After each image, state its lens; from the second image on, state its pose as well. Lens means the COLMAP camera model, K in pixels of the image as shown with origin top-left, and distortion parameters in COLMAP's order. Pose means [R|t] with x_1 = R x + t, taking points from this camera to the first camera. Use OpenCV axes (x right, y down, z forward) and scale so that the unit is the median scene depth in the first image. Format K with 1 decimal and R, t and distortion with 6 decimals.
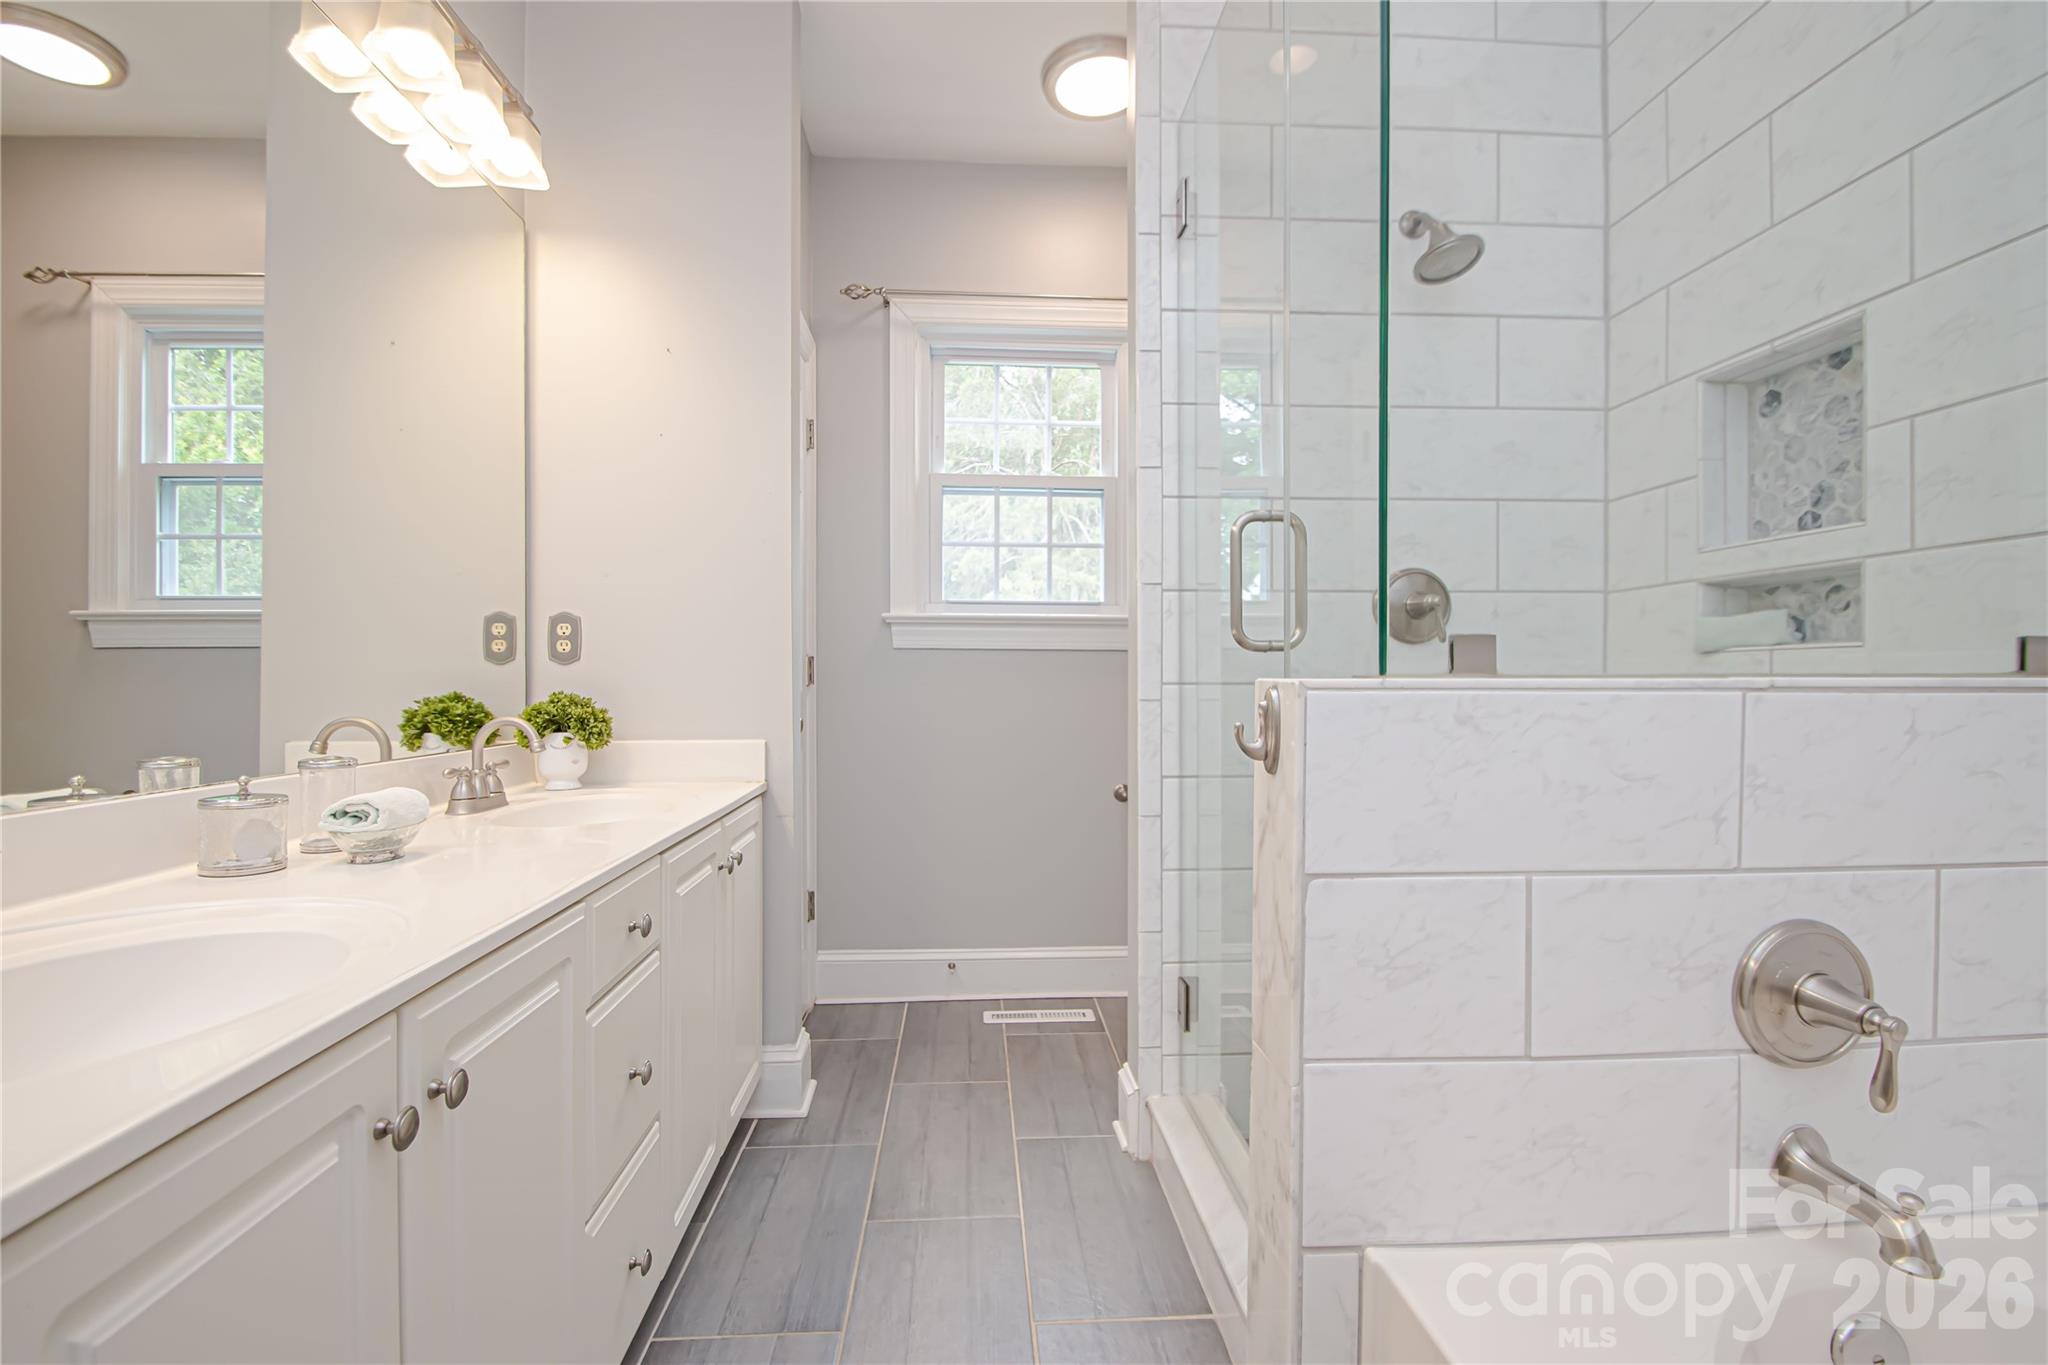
lens RADIAL K [[934.9, 0, 1024.0], [0, 934.9, 682.5], [0, 0, 1]] dist [0.001733, -0.012732]
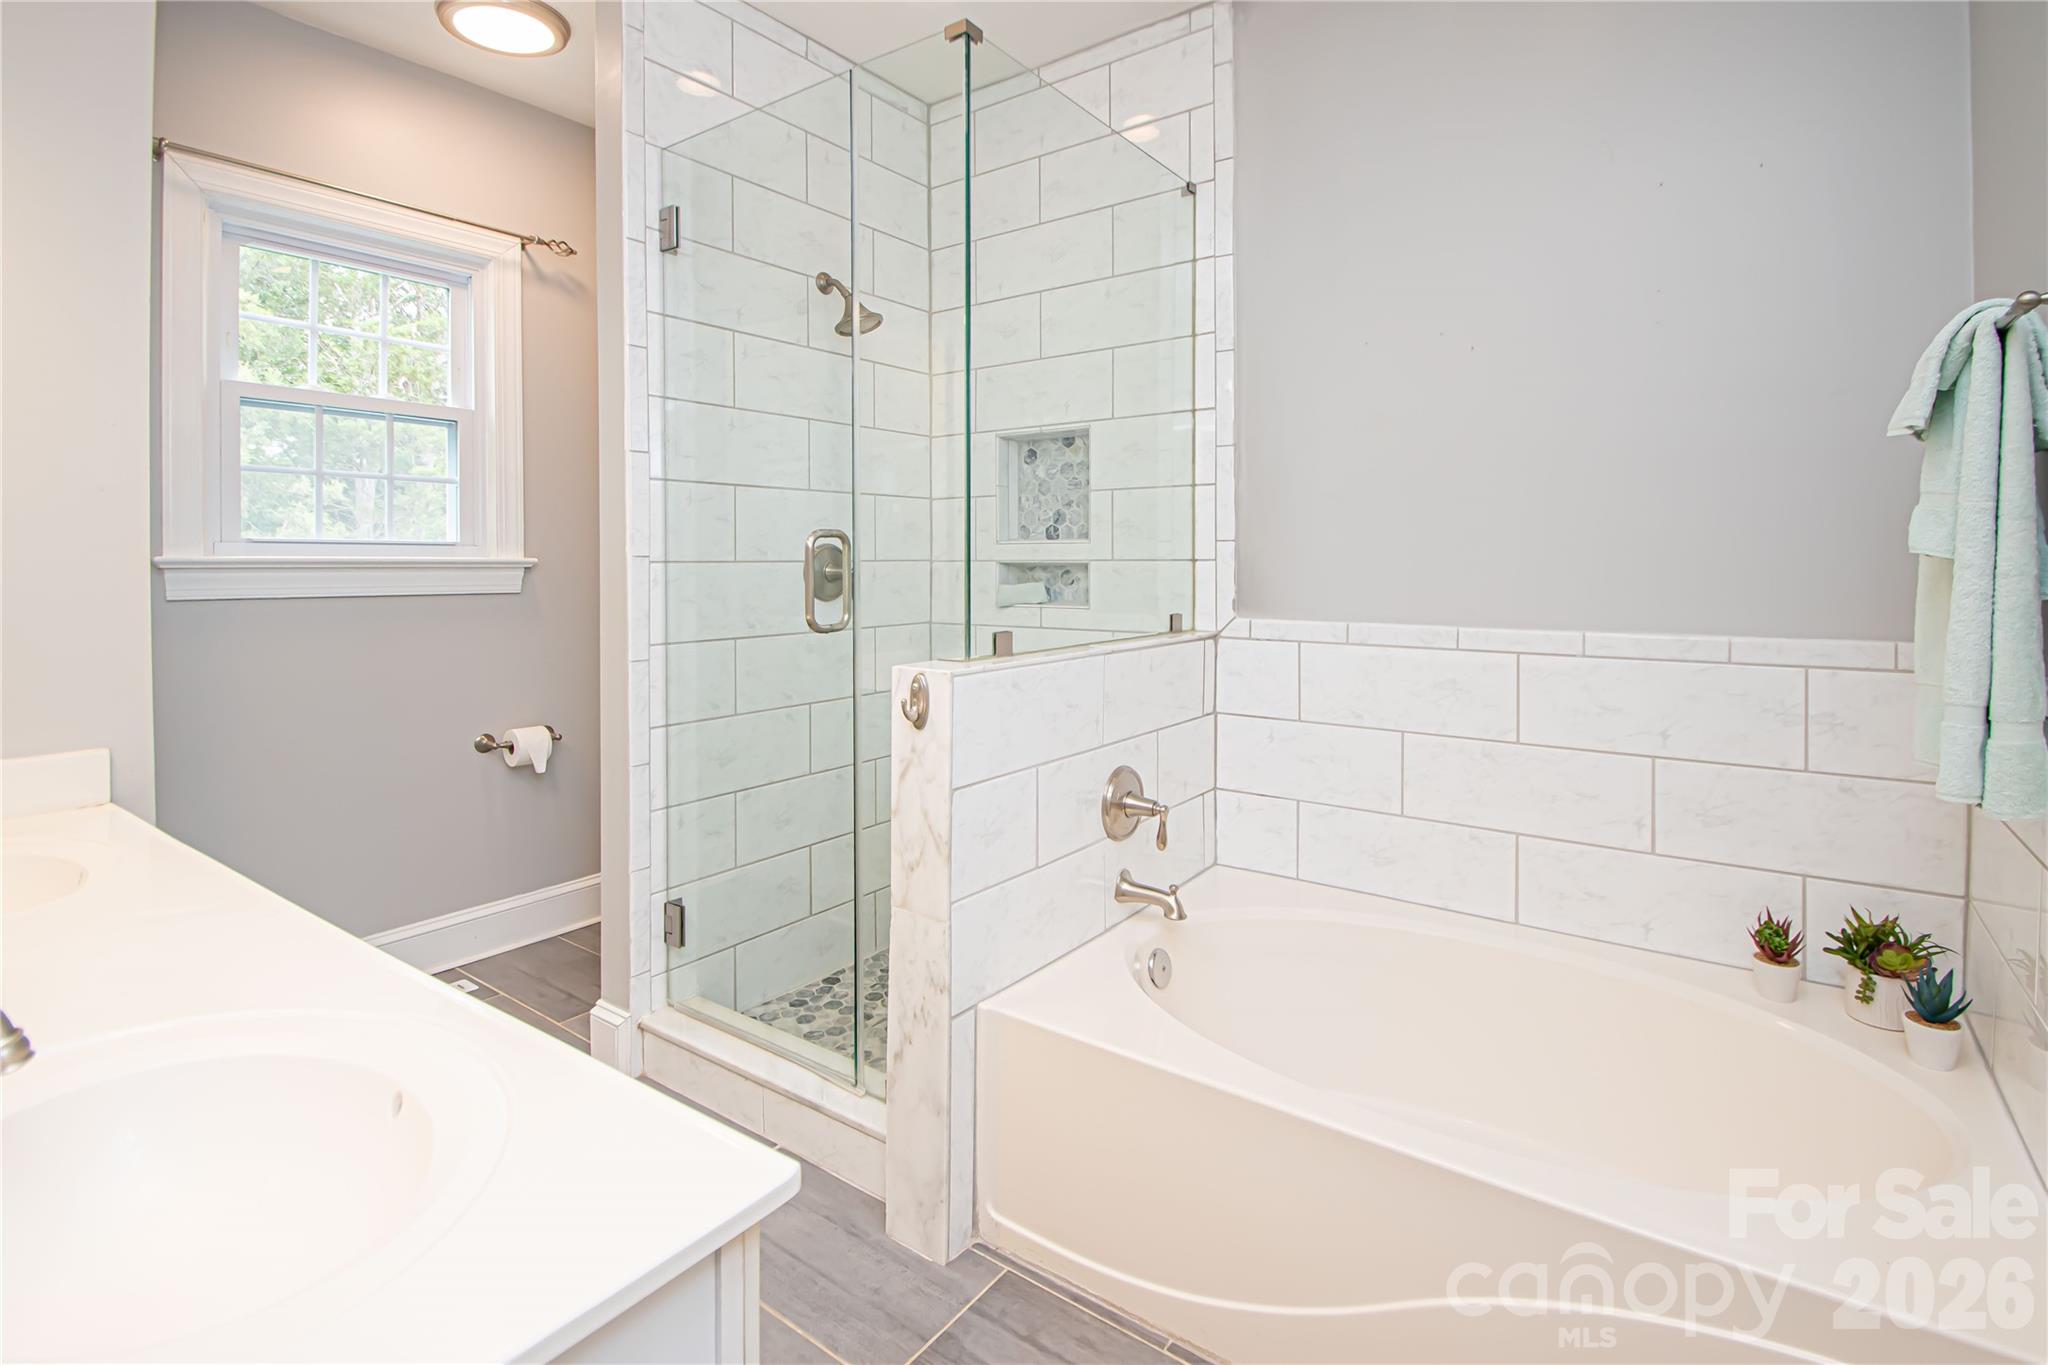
lens RADIAL K [[974.7, 0, 1029.6], [0, 974.7, 566.1], [0, 0, 1]] dist [0.013218, 0.000264]
pose [[0.641942, -0.009703, 0.766692, -0.559257], [0.008081, 0.999950, 0.005889, -0.118511], [-0.766710, 0.002415, 0.641989, -0.123908]]
